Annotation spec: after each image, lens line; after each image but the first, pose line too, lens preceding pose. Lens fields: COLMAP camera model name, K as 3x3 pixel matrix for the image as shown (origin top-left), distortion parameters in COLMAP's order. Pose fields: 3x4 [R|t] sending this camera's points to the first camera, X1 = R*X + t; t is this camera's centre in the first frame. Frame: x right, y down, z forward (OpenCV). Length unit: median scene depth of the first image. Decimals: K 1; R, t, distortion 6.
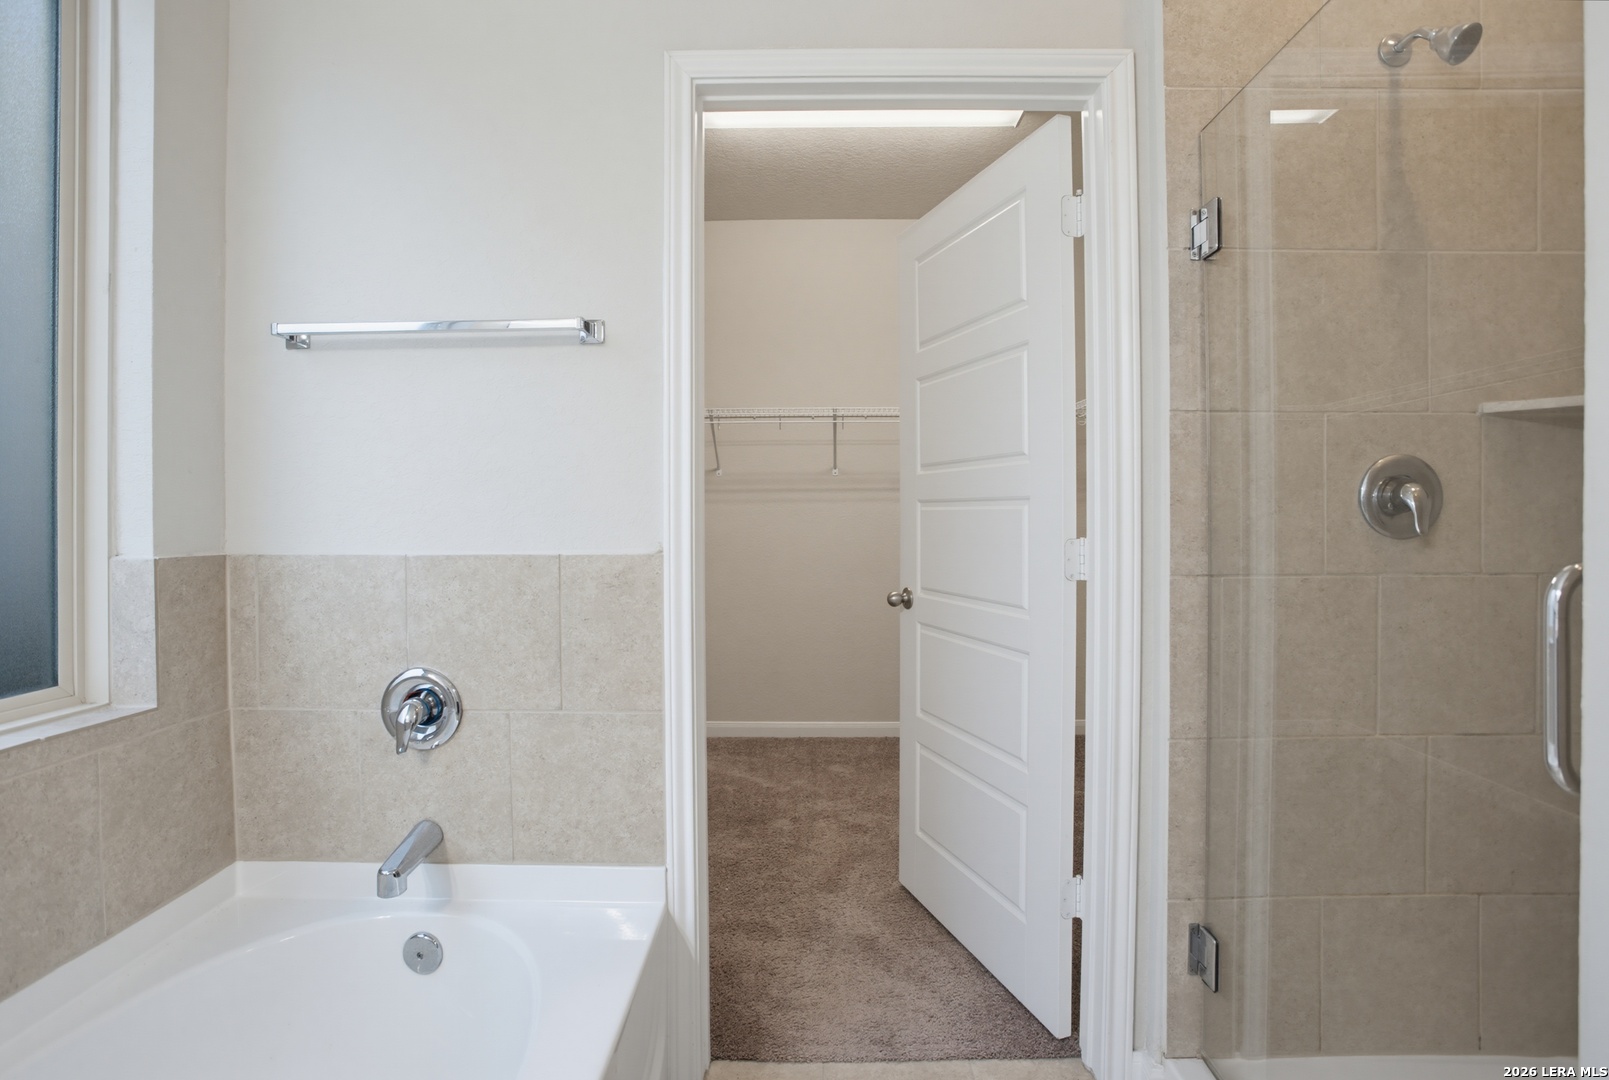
lens RADIAL K [[799.5, 0, 804.0], [0, 799.5, 519.3], [0, 0, 1]] dist [-0.075050, 0.031645]
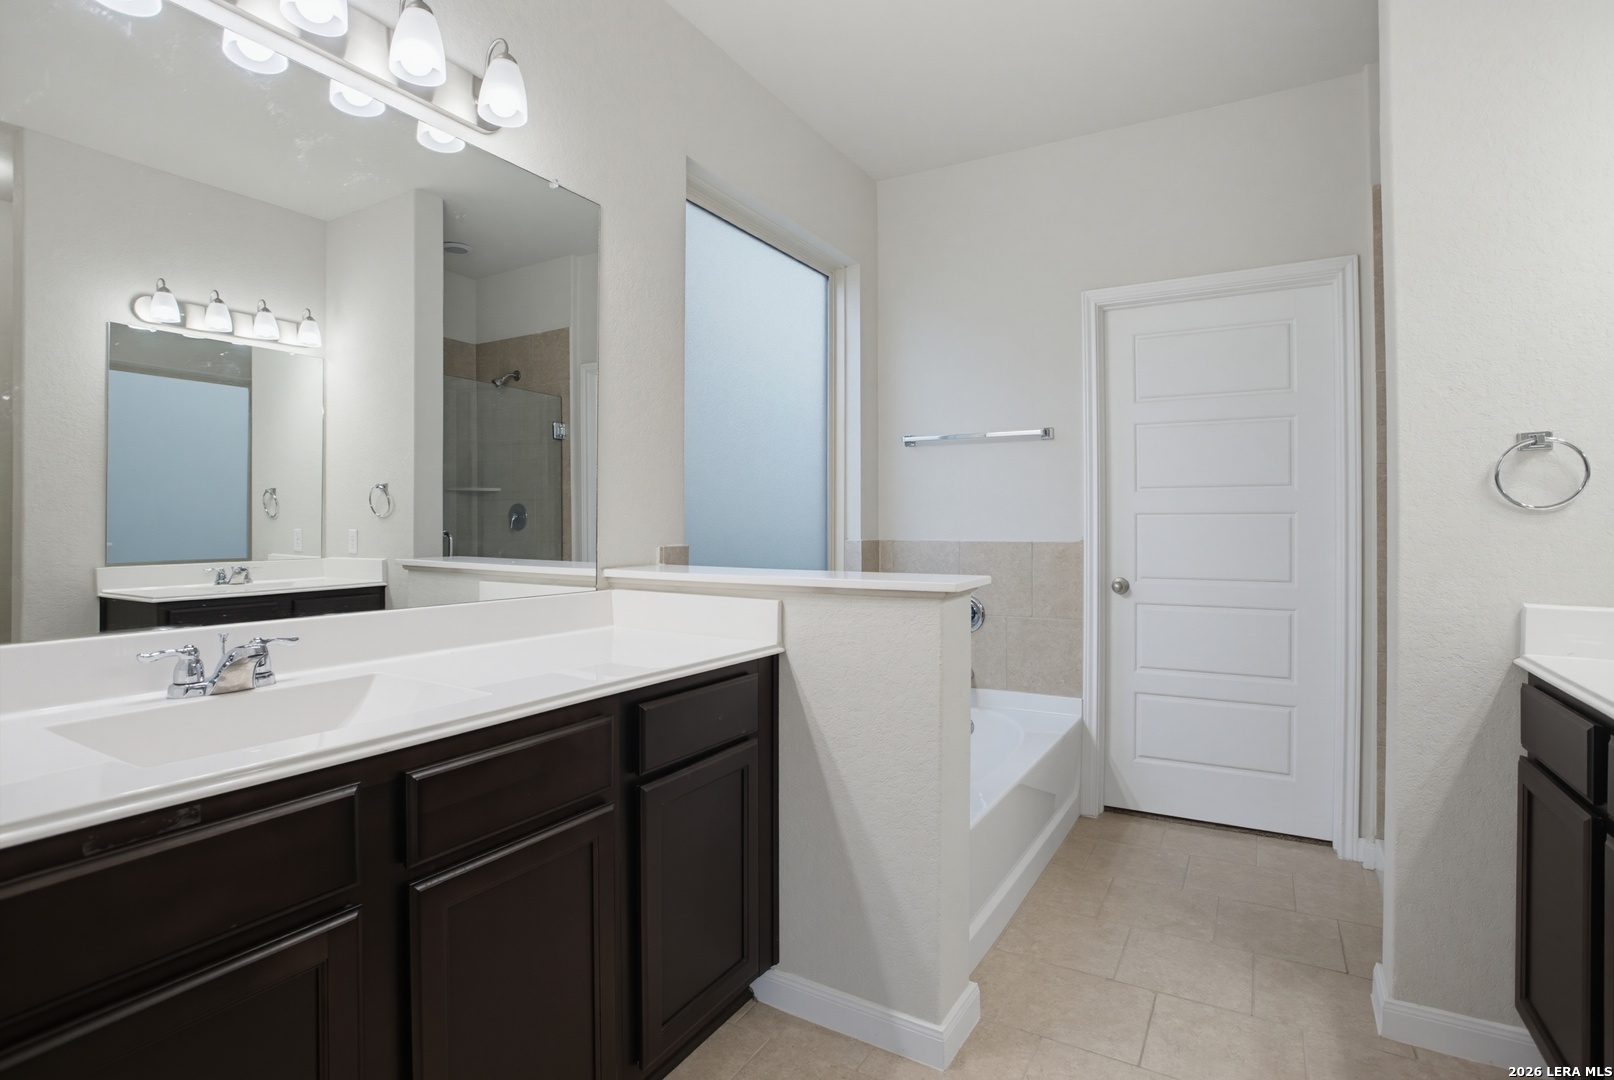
lens RADIAL K [[791.3, 0, 804.9], [0, 791.3, 520.8], [0, 0, 1]] dist [-0.068559, 0.024127]
pose [[0.858947, 0.000072, -0.512065, 0.237288], [-0.000121, 1.000000, -0.000063, -0.010185], [0.512065, 0.000116, 0.858947, -1.076512]]
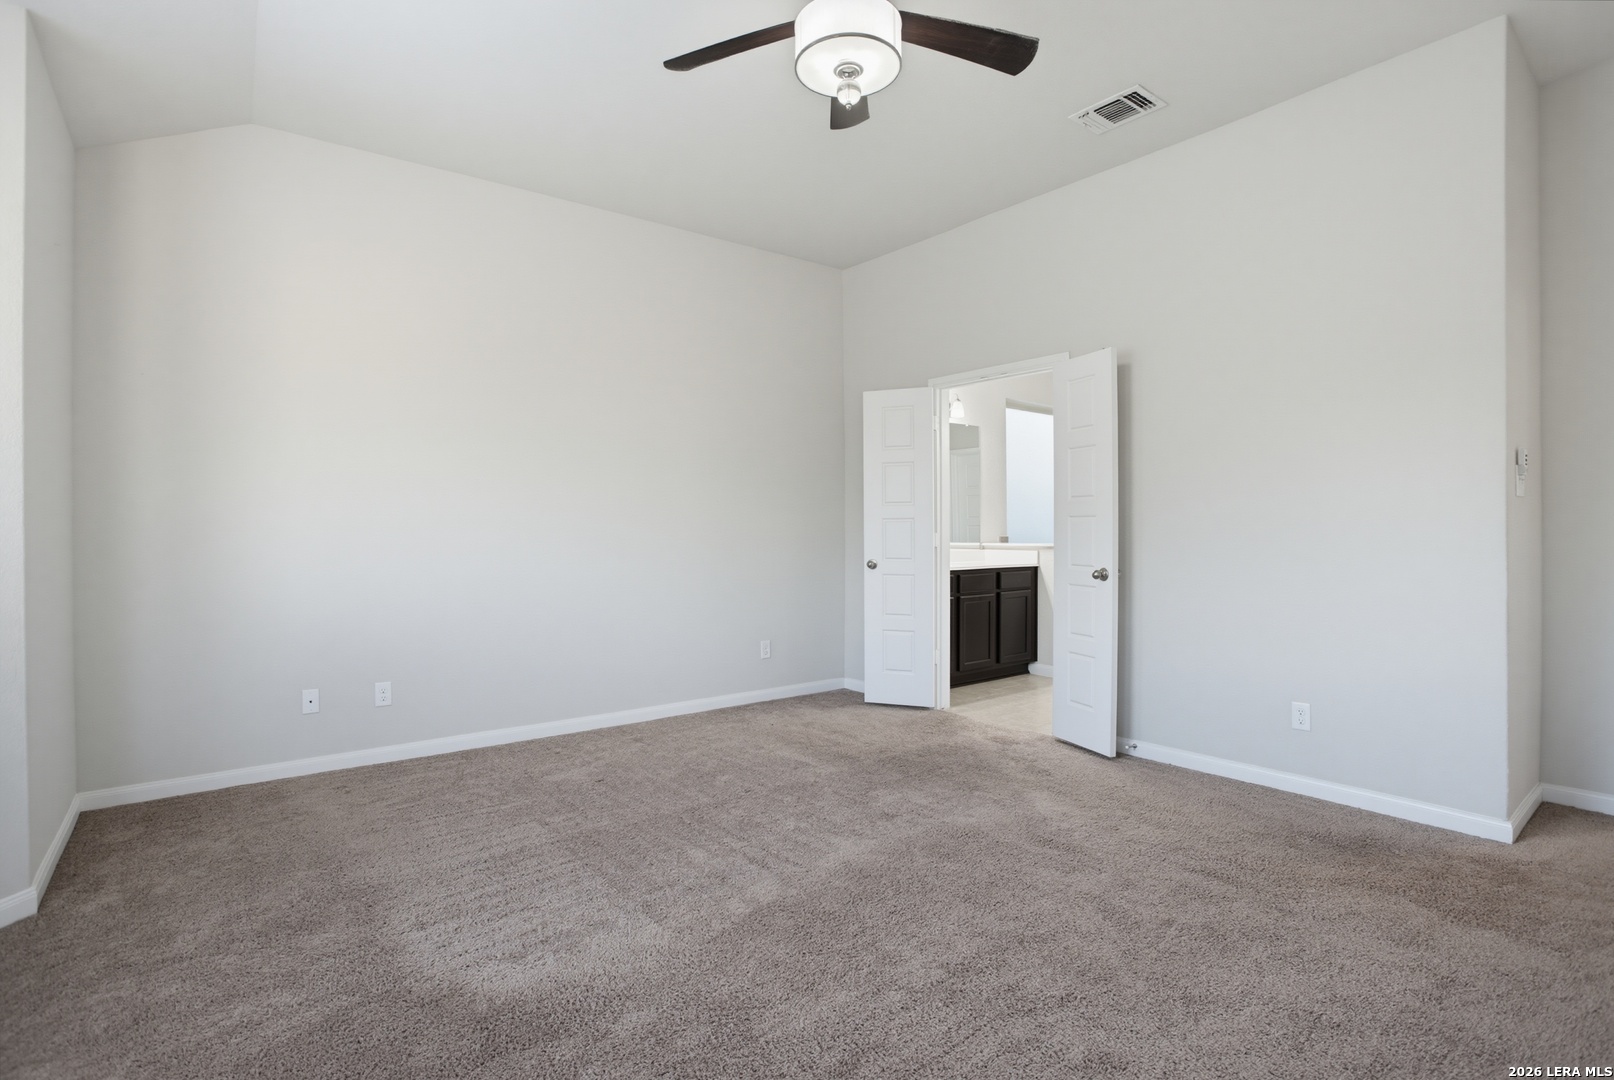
lens RADIAL K [[802.0, 0, 806.4], [0, 802.0, 519.3], [0, 0, 1]] dist [-0.075050, 0.031645]
pose [[0.621153, -0.008717, -0.783641, 2.002365], [-0.000696, 0.999932, -0.011675, -0.002967], [0.783689, 0.007798, 0.621105, -3.460496]]
